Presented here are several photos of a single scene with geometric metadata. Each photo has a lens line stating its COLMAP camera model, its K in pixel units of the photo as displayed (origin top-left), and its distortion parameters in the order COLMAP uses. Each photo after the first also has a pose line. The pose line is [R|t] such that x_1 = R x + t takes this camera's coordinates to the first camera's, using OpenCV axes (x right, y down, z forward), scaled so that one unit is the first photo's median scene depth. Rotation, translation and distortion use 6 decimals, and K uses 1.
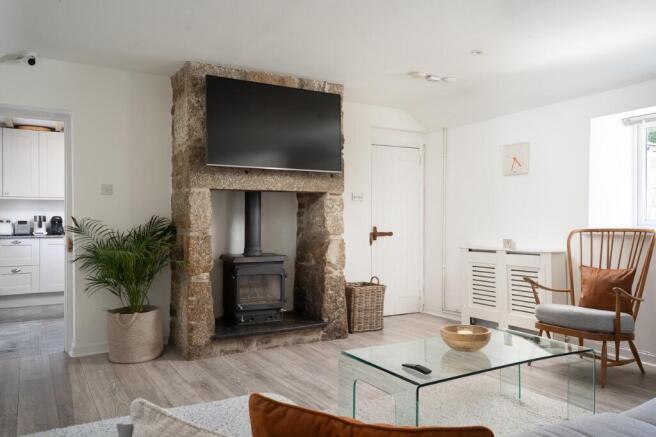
lens RADIAL K [[500.2, 0, 328.2], [0, 500.2, 220.0], [0, 0, 1]] dist [-0.014276, -0.003195]
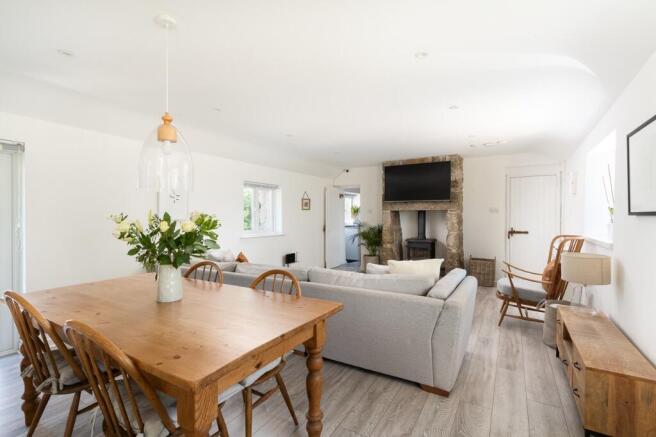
lens RADIAL K [[311.1, 0, 327.1], [0, 311.1, 217.1], [0, 0, 1]] dist [0.002748, 0.000217]
pose [[0.473801, 0.000909, -0.880631, 0.886516], [0.003531, 0.999989, 0.002932, -0.033282], [0.880625, -0.004498, 0.473793, -0.024176]]
